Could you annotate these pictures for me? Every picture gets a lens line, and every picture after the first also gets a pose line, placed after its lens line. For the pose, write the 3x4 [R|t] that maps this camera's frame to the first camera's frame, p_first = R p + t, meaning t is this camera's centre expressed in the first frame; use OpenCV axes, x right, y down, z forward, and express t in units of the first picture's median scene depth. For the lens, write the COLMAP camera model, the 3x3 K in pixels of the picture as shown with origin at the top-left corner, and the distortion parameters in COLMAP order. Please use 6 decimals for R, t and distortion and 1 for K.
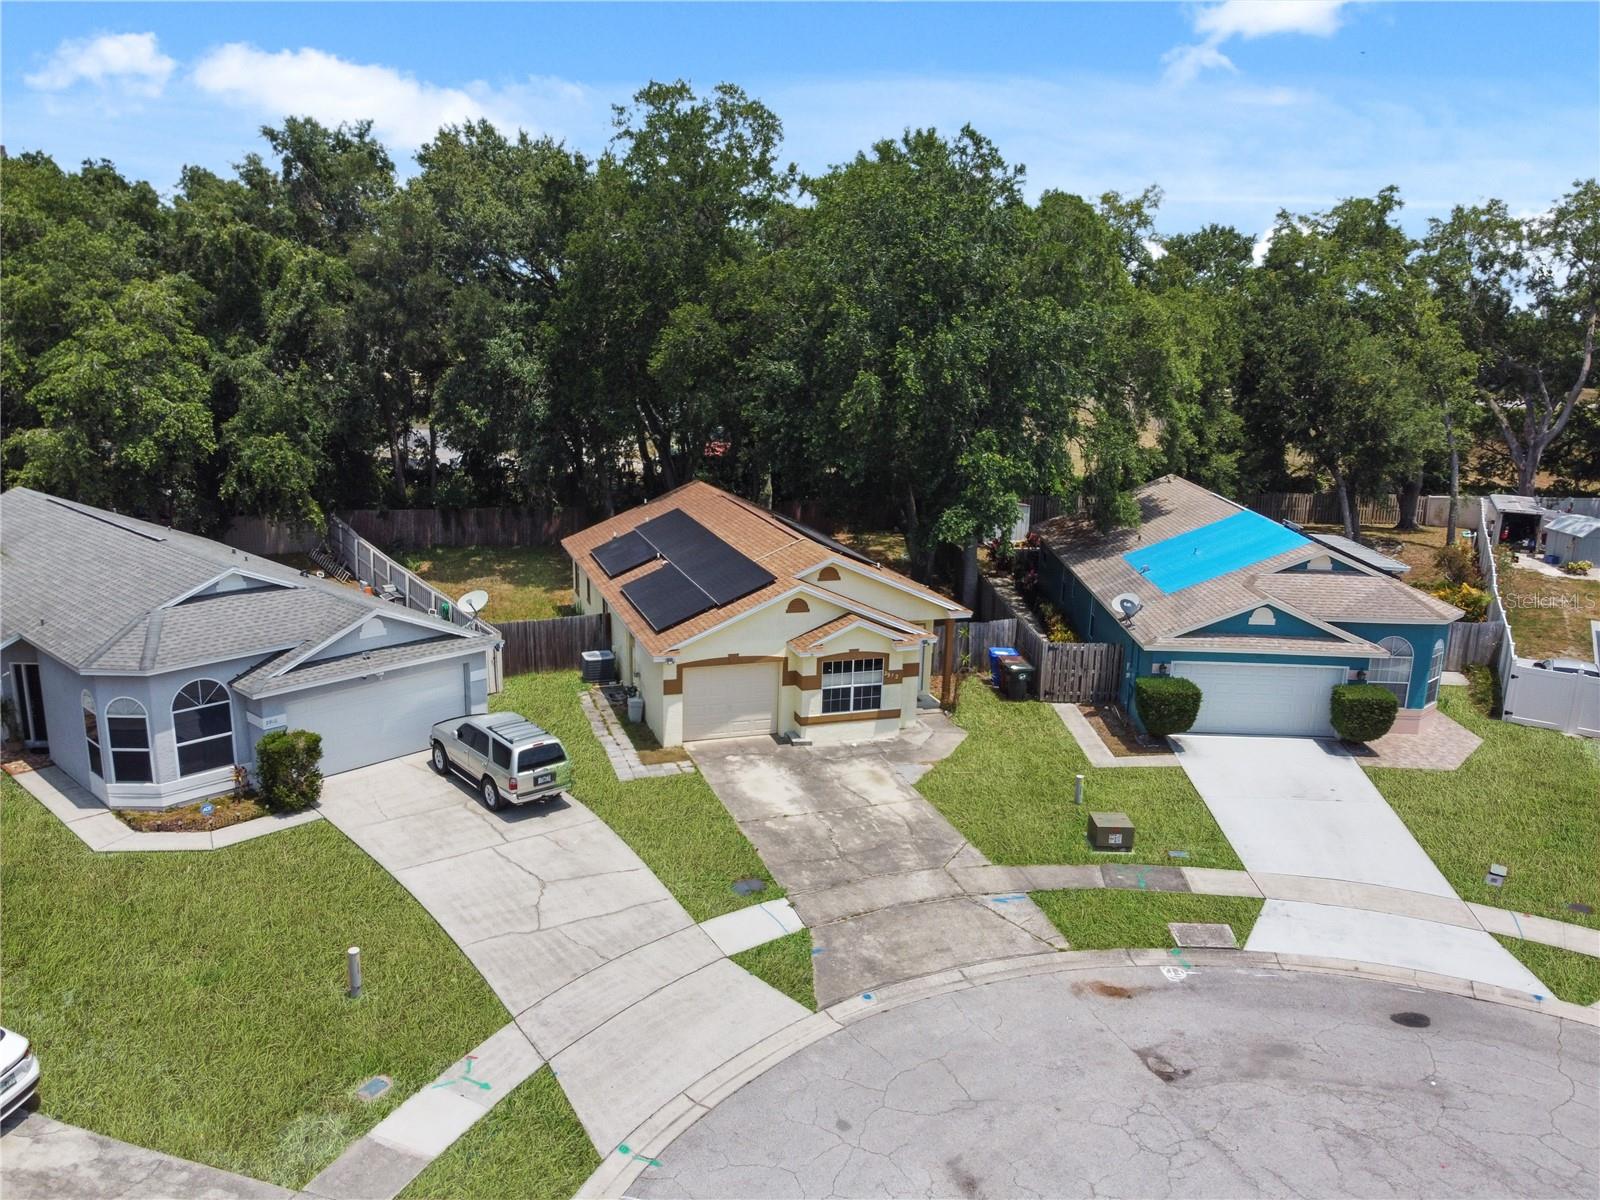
lens RADIAL K [[1217.9, 0, 797.8], [0, 1217.9, 604.7], [0, 0, 1]] dist [-0.006825, 0.002084]
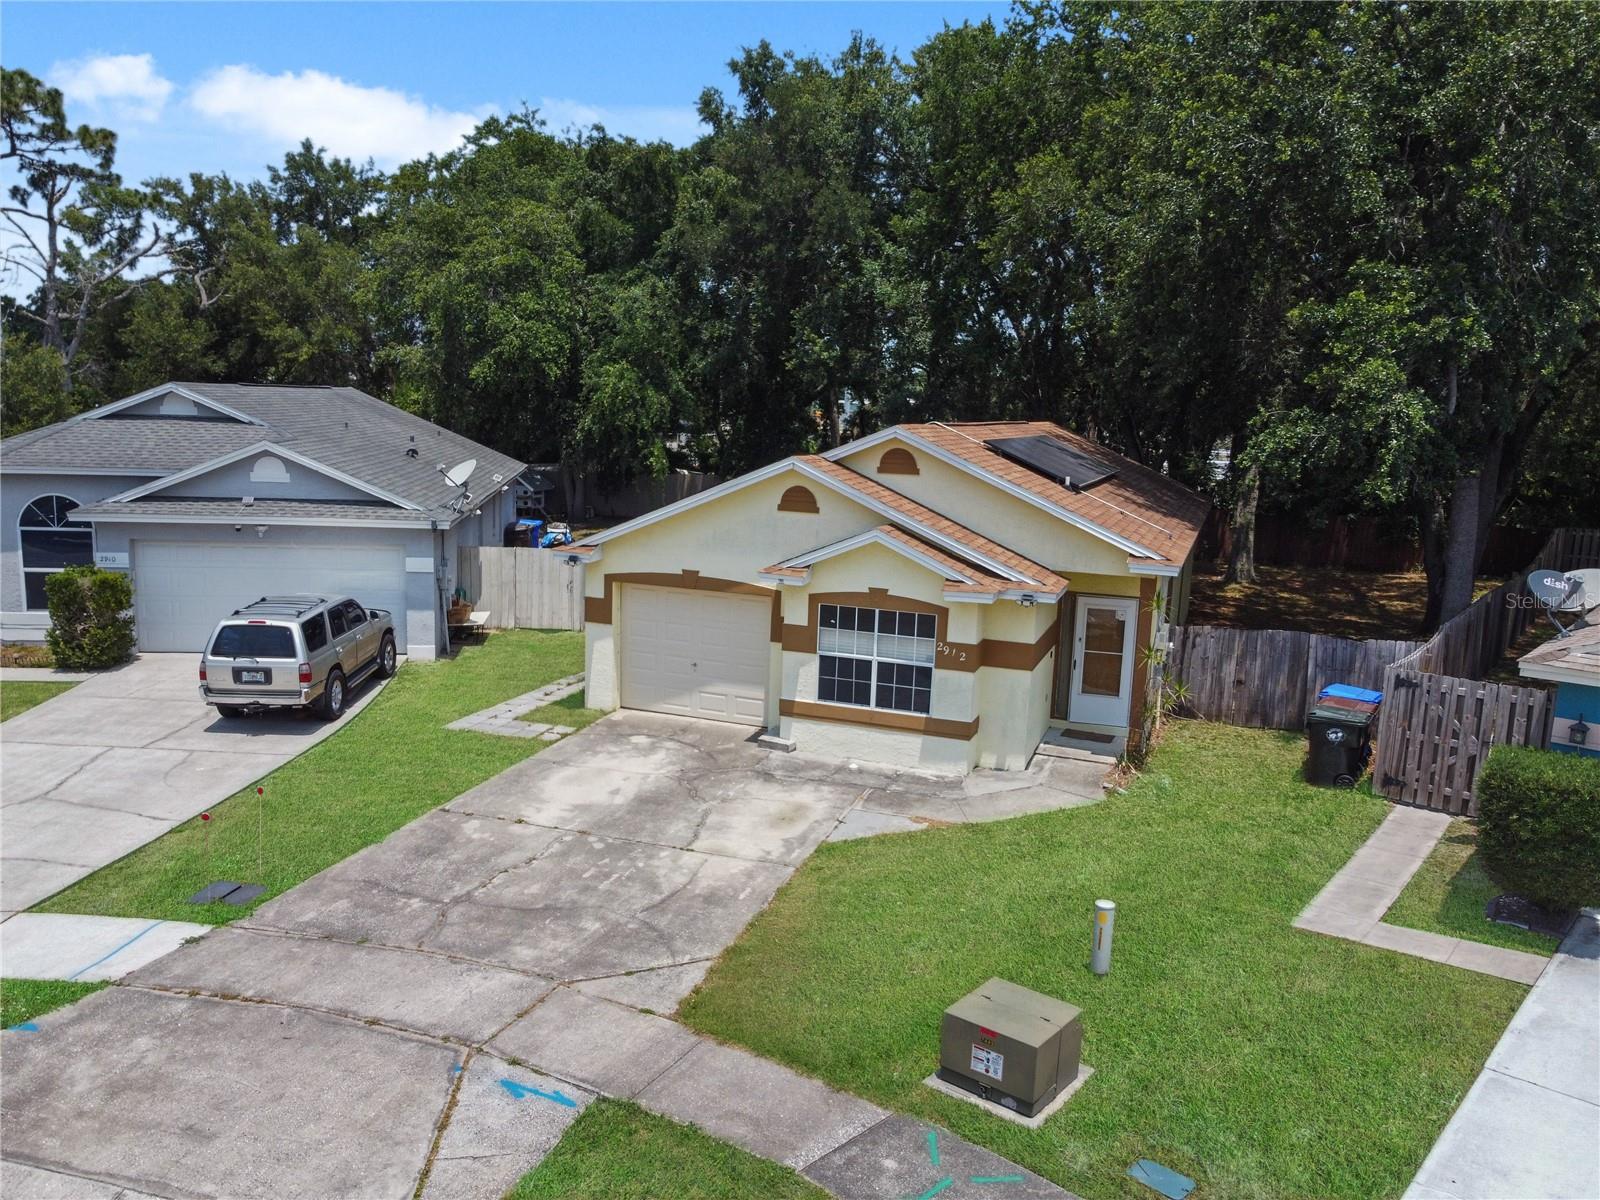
lens RADIAL K [[1217.9, 0, 801.8], [0, 1217.9, 609.9], [0, 0, 1]] dist [-0.006825, 0.002084]
pose [[0.777395, 0.107554, -0.619749, 0.352180], [-0.164704, 0.985703, -0.035536, 0.070221], [0.607066, 0.129701, 0.783995, 0.560514]]
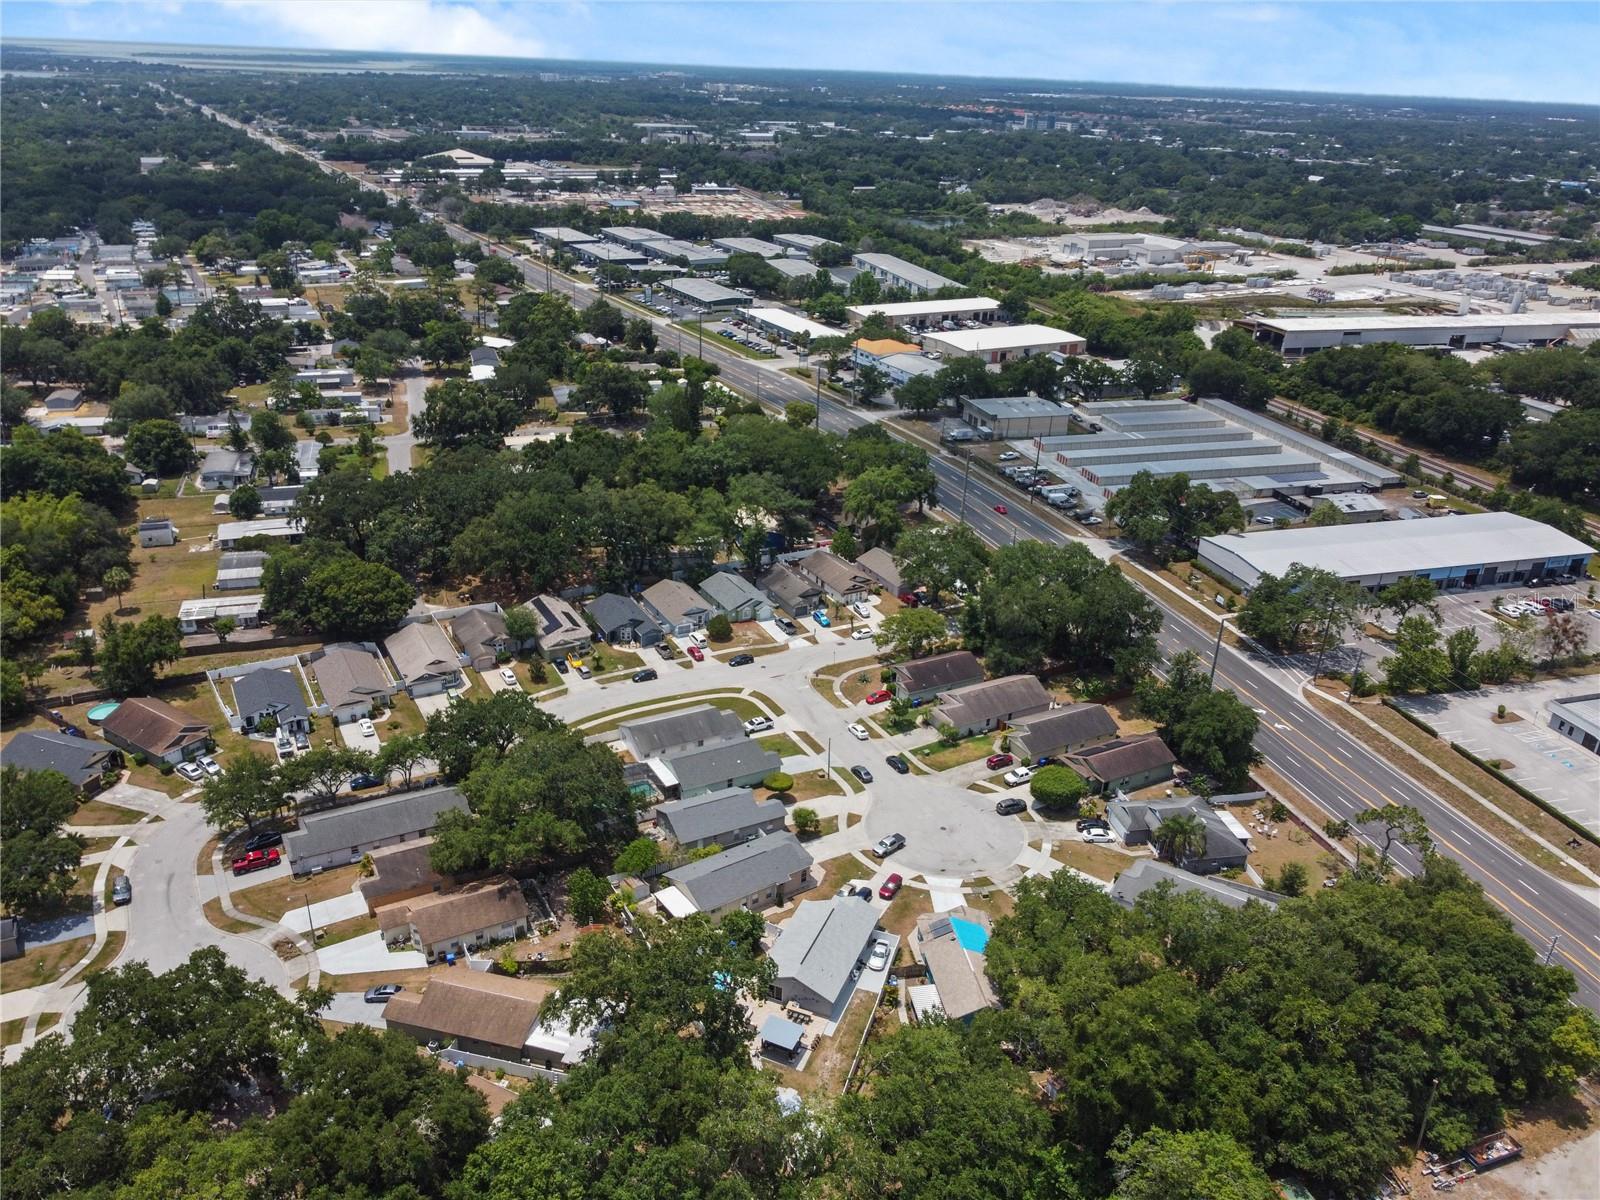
lens RADIAL K [[1217.9, 0, 787.3], [0, 1217.9, 605.5], [0, 0, 1]] dist [-0.006825, 0.002084]
pose [[-0.984020, 0.012351, -0.177629, 1.865748], [-0.099423, 0.789478, 0.605673, -3.676224], [0.147715, 0.613655, -0.775634, 3.835575]]
